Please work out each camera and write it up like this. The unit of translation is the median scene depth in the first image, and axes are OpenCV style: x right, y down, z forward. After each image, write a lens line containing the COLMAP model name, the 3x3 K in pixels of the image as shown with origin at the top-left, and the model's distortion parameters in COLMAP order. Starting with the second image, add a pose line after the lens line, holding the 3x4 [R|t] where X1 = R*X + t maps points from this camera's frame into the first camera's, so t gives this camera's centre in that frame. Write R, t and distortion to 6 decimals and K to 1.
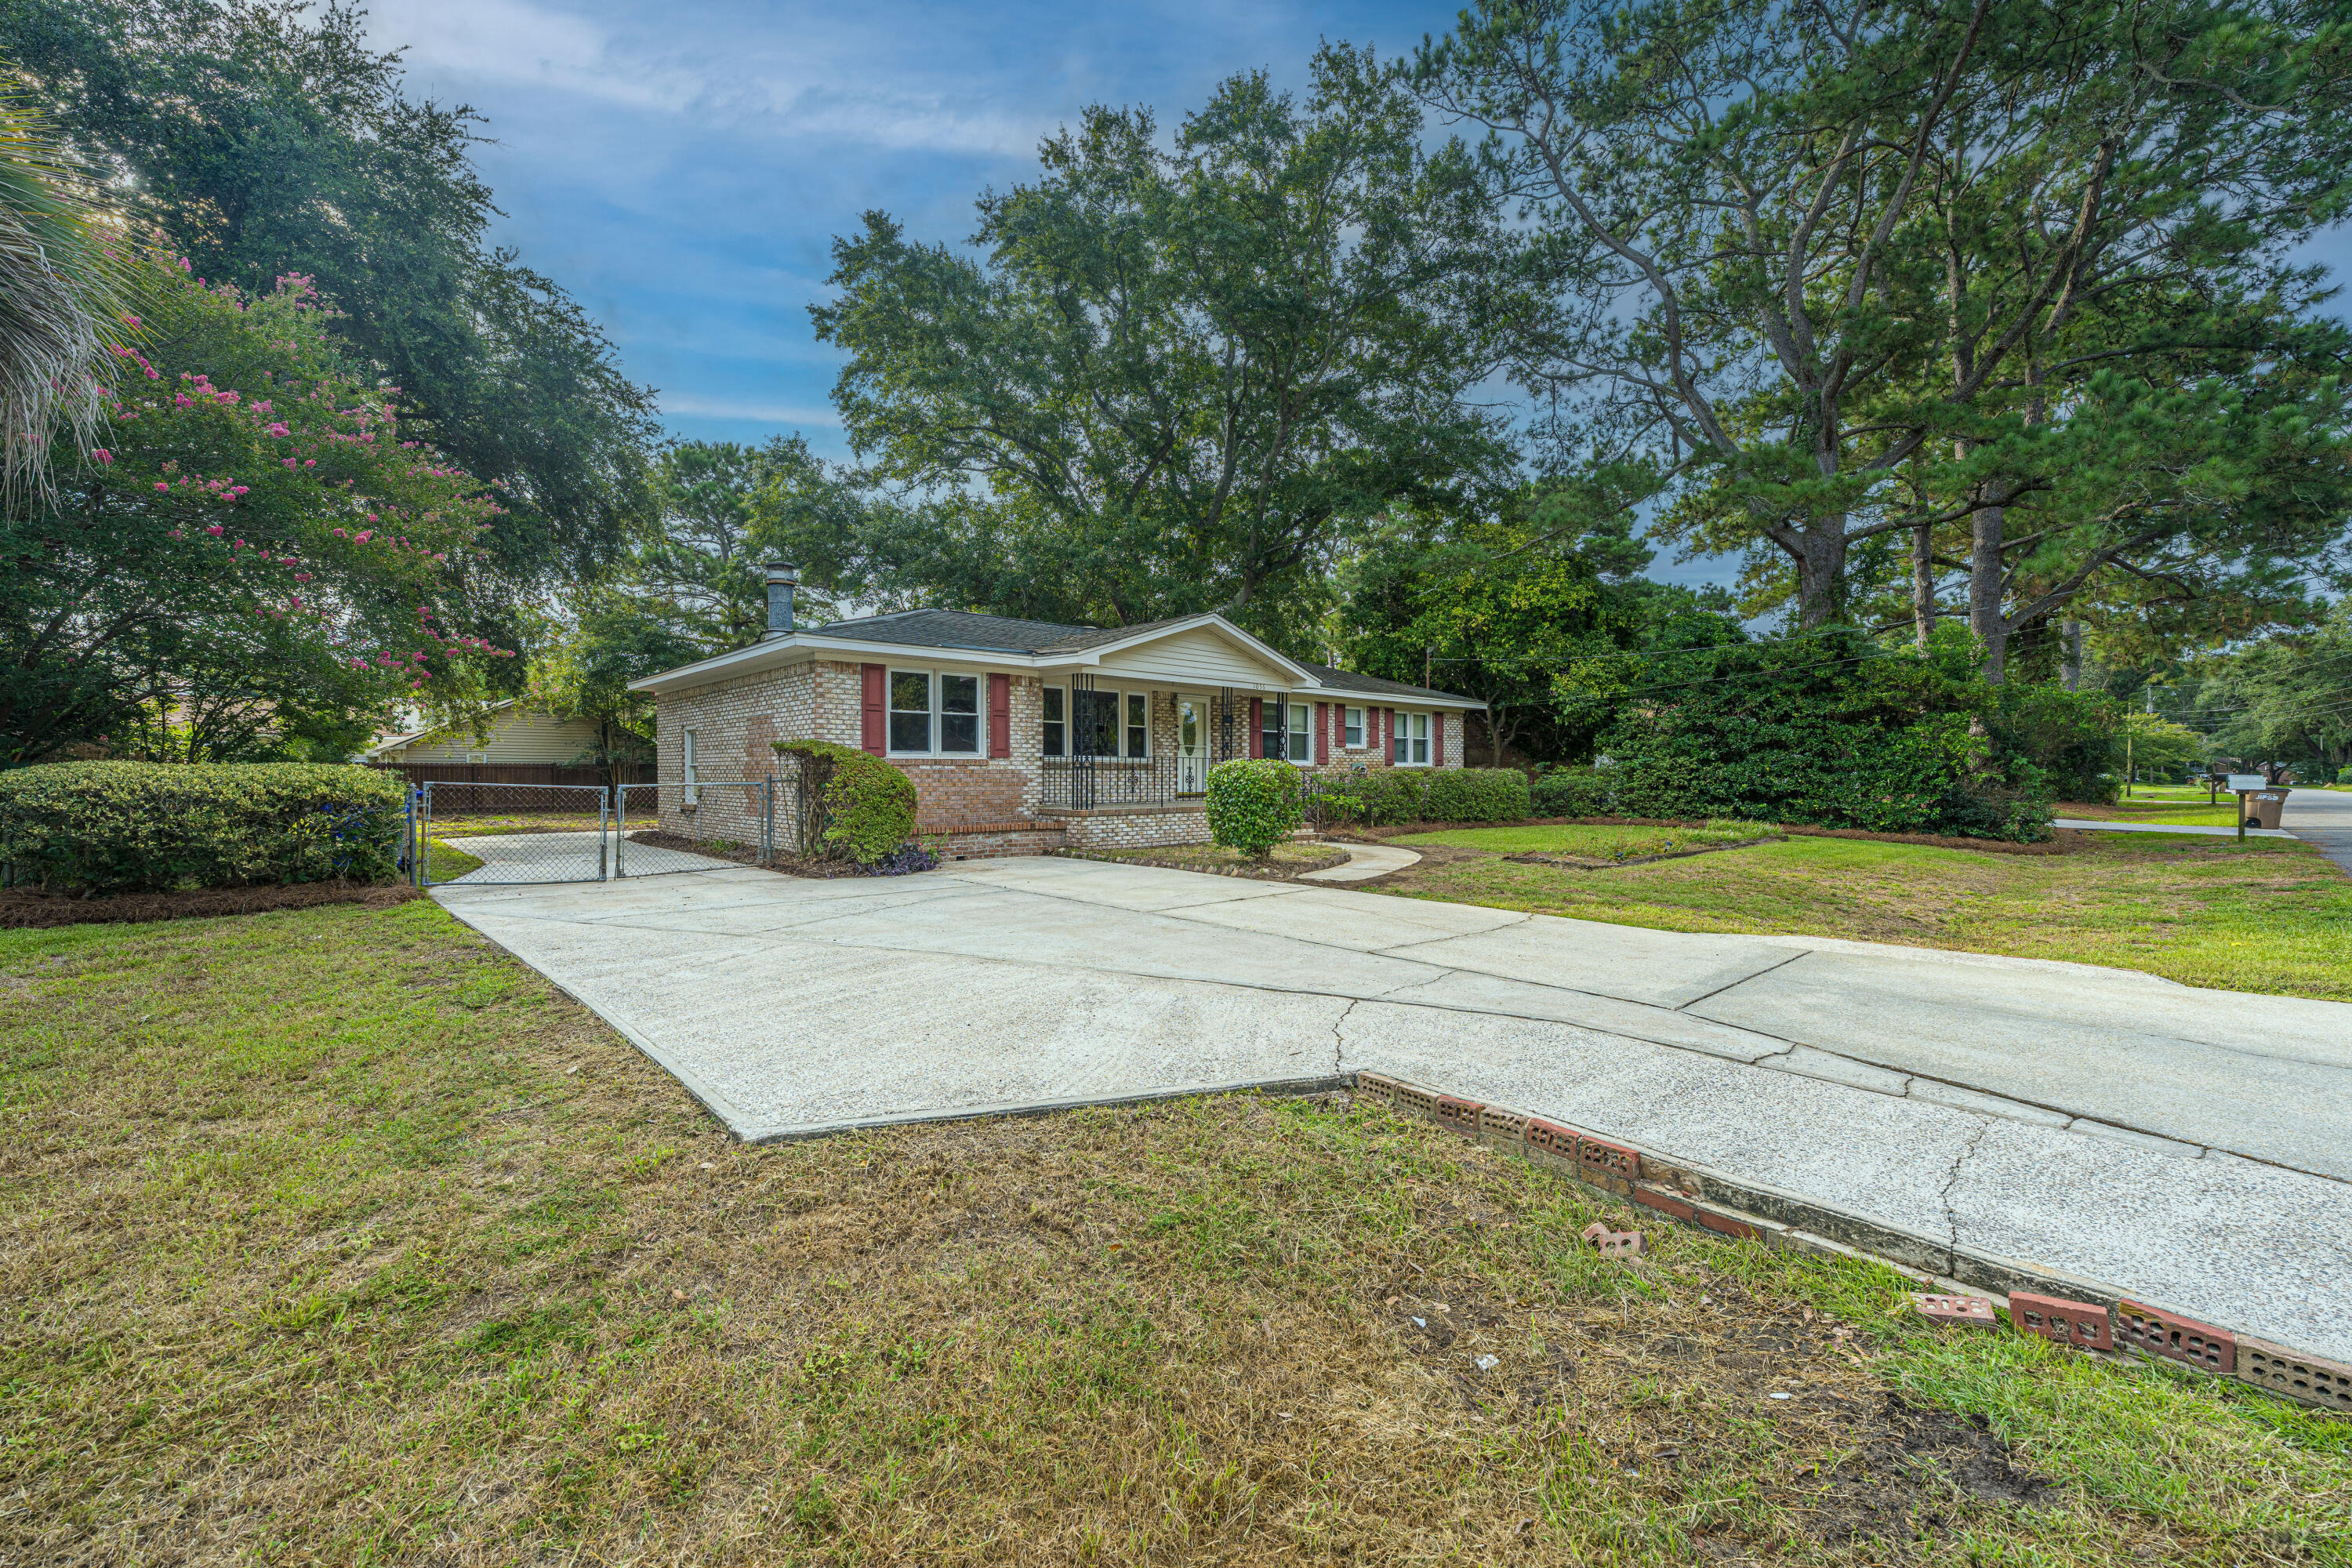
lens RADIAL K [[945.2, 0, 1179.7], [0, 945.2, 753.2], [0, 0, 1]] dist [-0.001283, 0.000227]
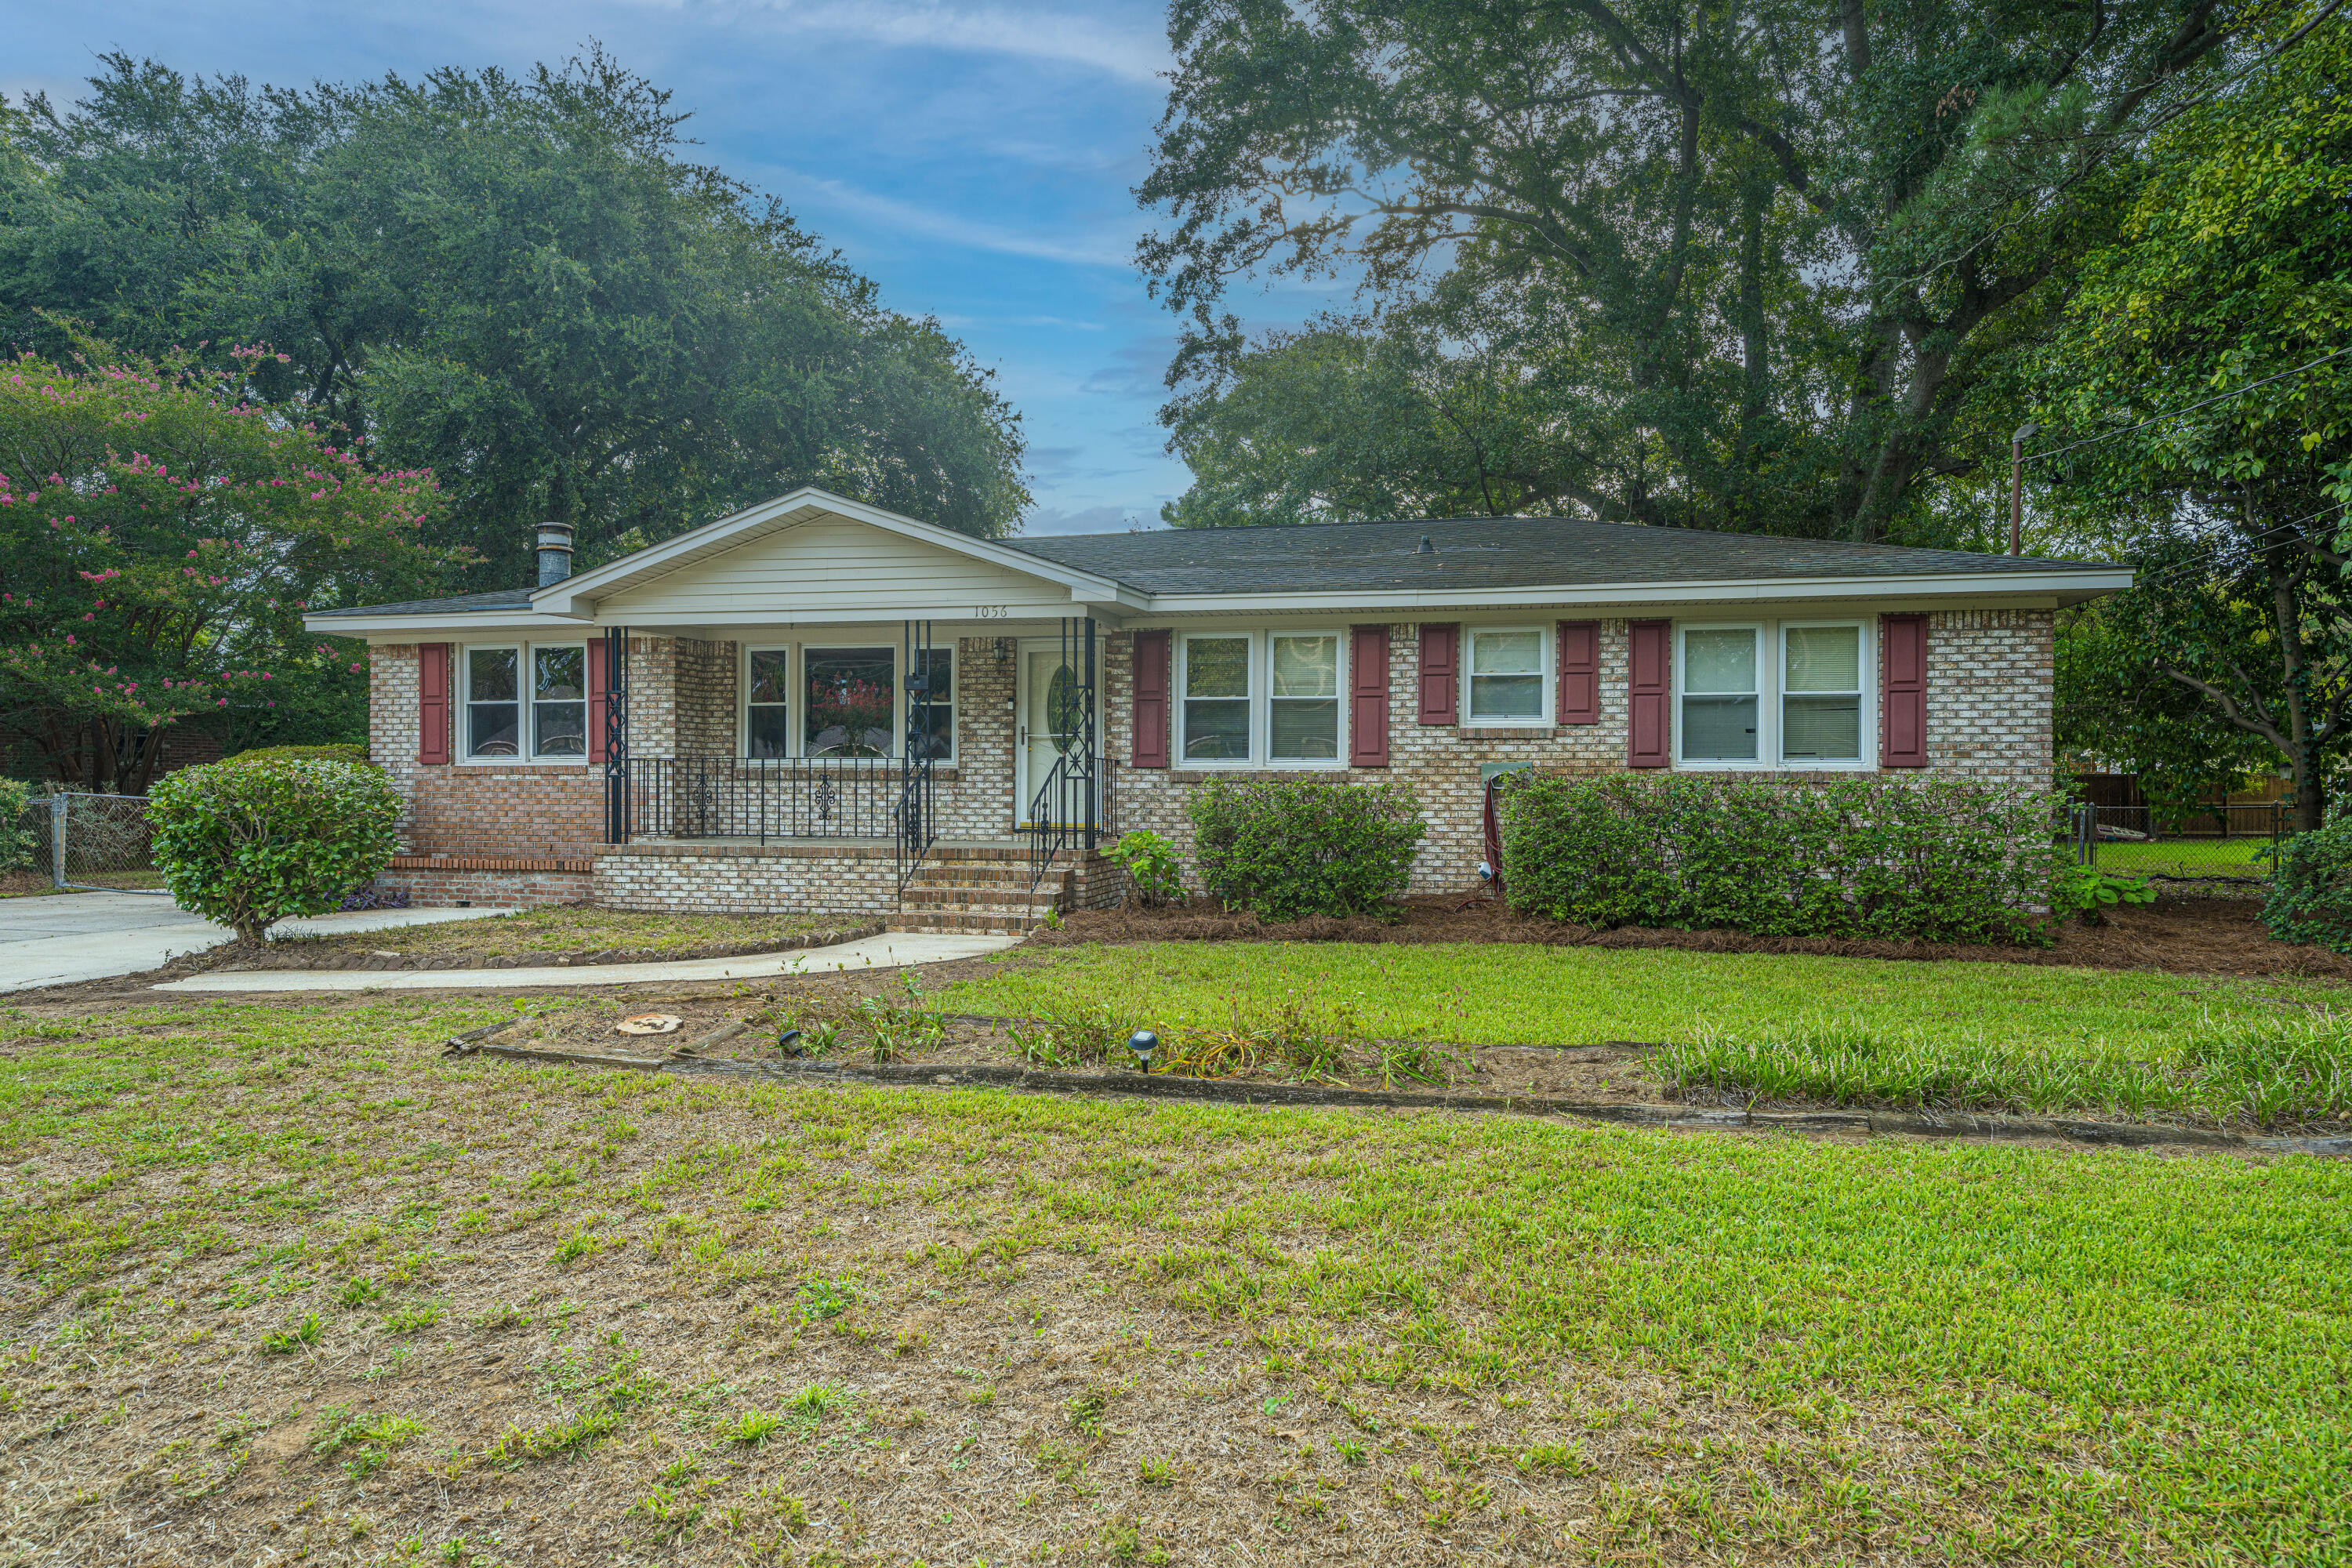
lens RADIAL K [[1397.1, 0, 1176.0], [0, 1397.1, 784.0], [0, 0, 1]] dist [-0.000816, 0.000017]
pose [[0.569130, -0.002833, -0.822243, 0.625746], [0.014226, 0.999878, 0.006402, 0.013938], [0.822125, -0.015341, 0.569101, 0.558456]]
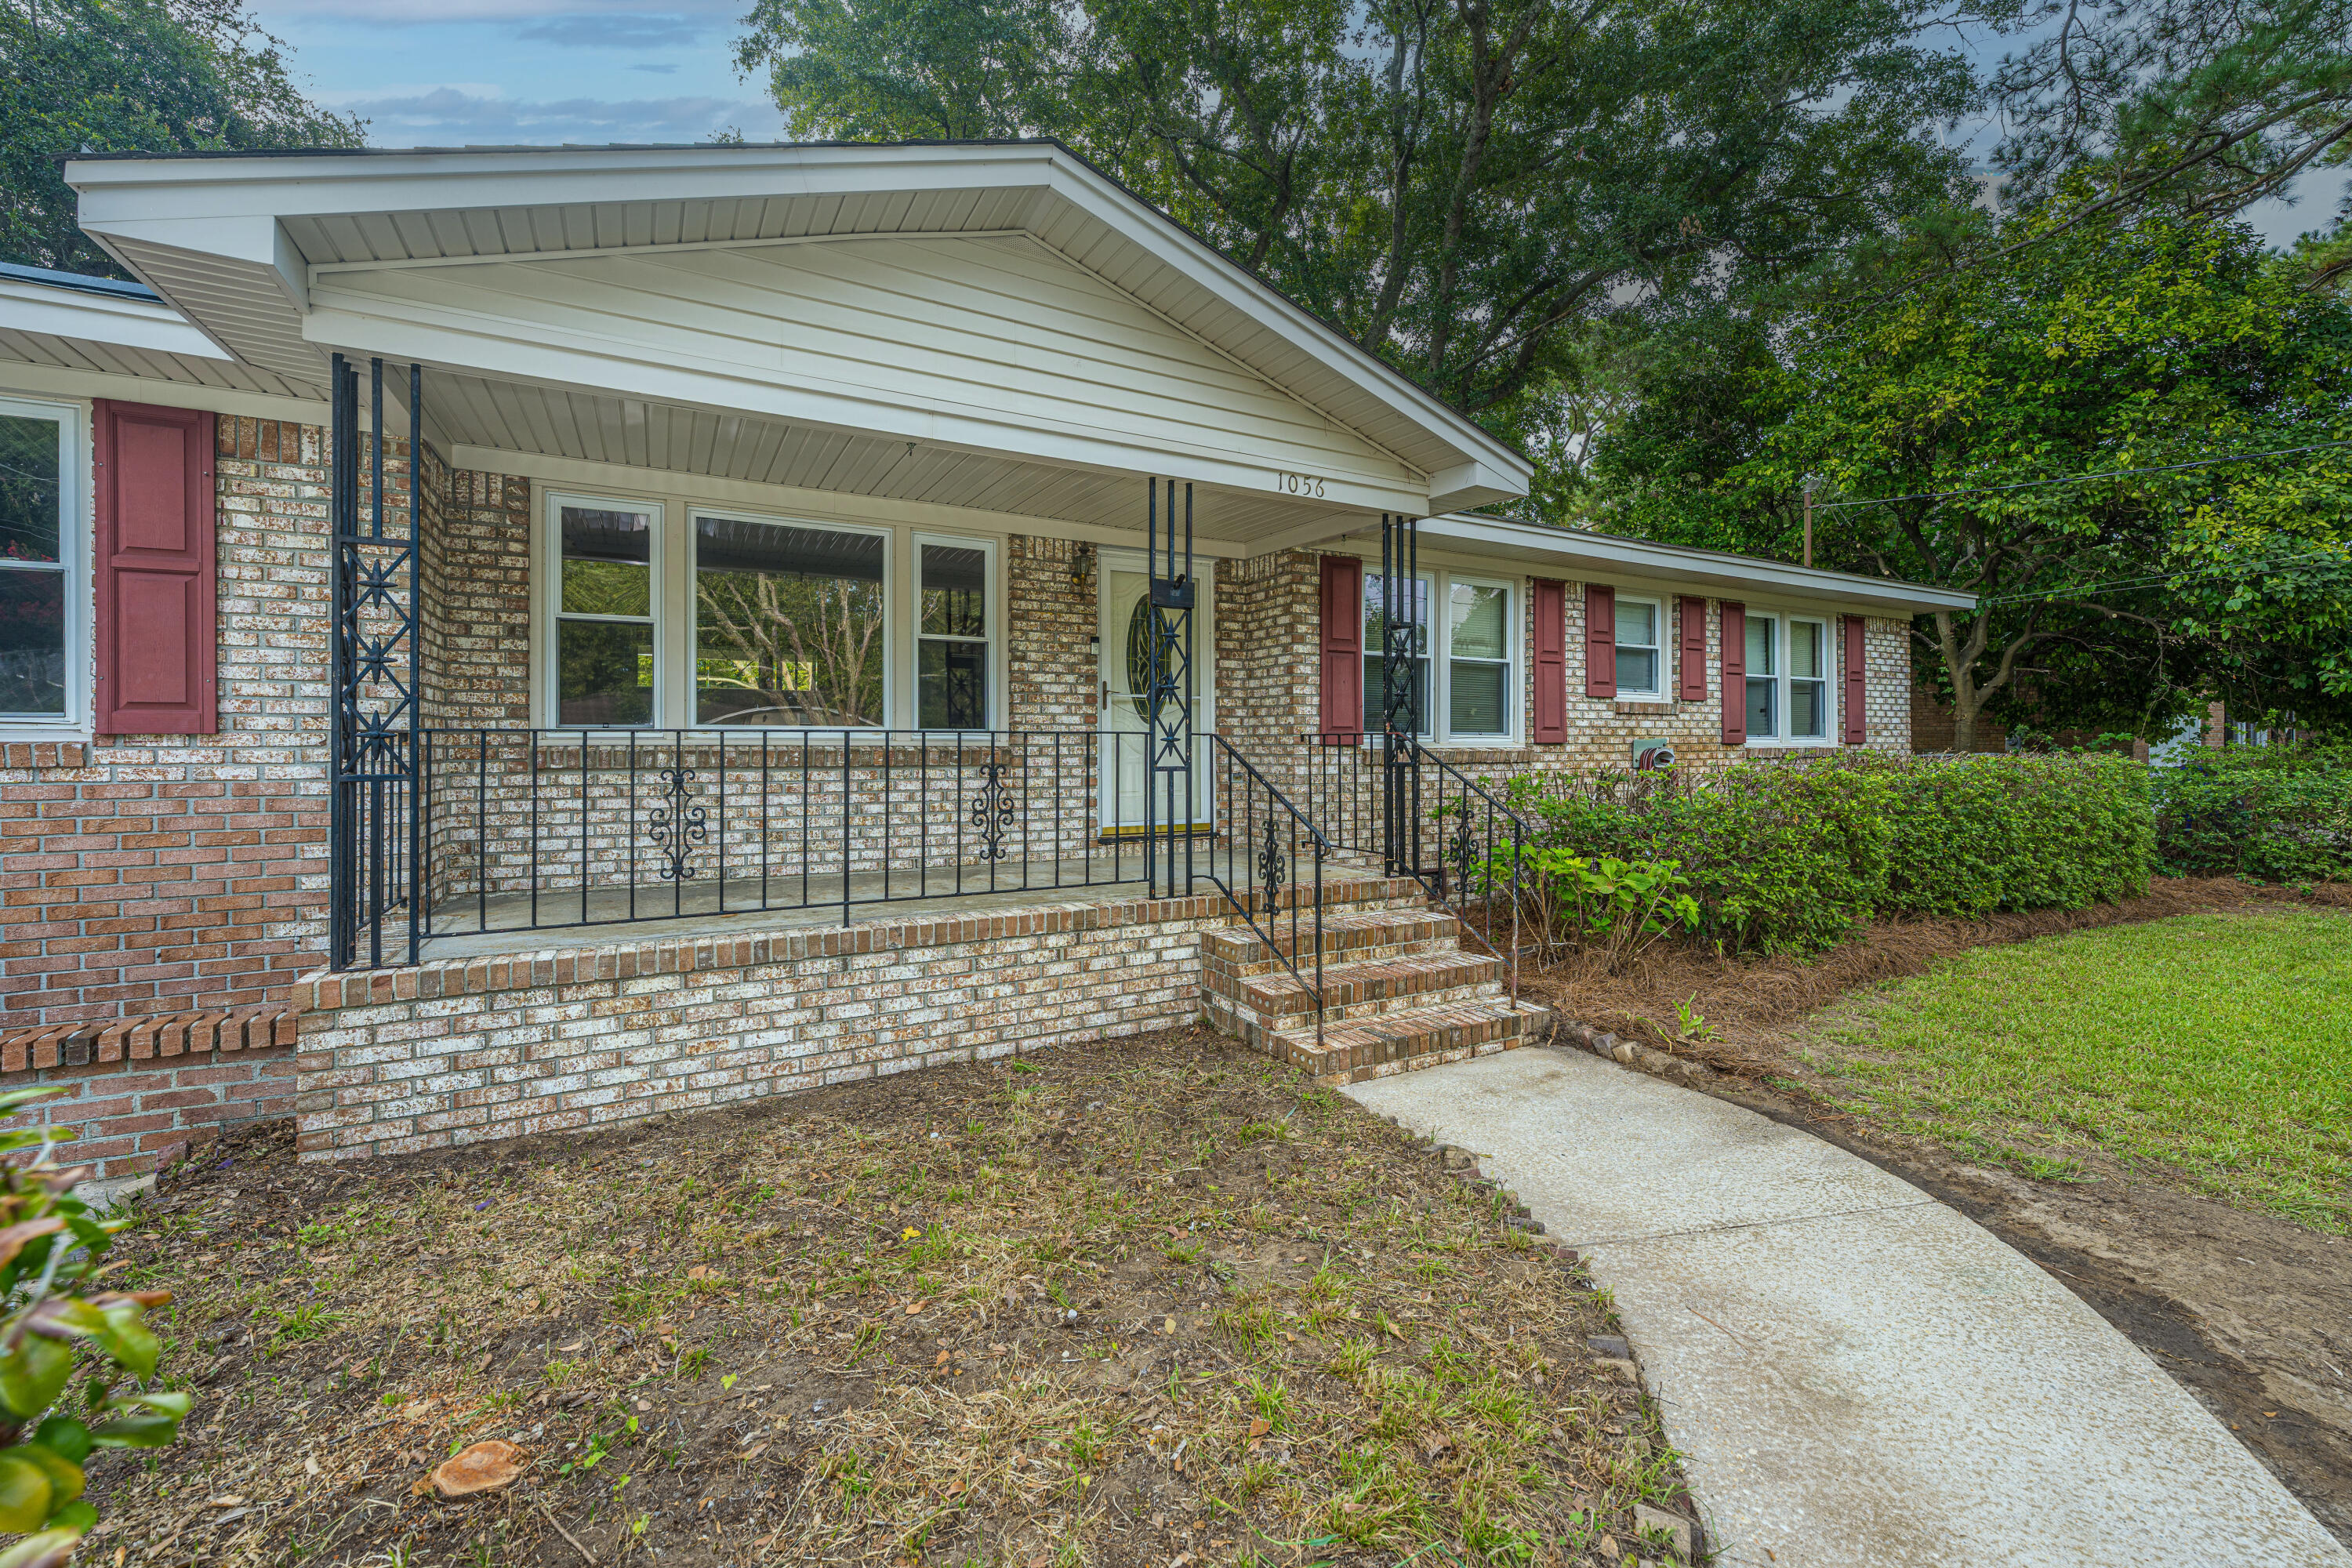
lens RADIAL K [[967.8, 0, 1178.3], [0, 967.8, 731.8], [0, 0, 1]] dist [0.001323, 0.000067]
pose [[0.971023, -0.005198, -0.238928, 0.099740], [0.007374, 0.999939, 0.008213, 0.002458], [0.238871, -0.009737, 0.971002, 0.591026]]
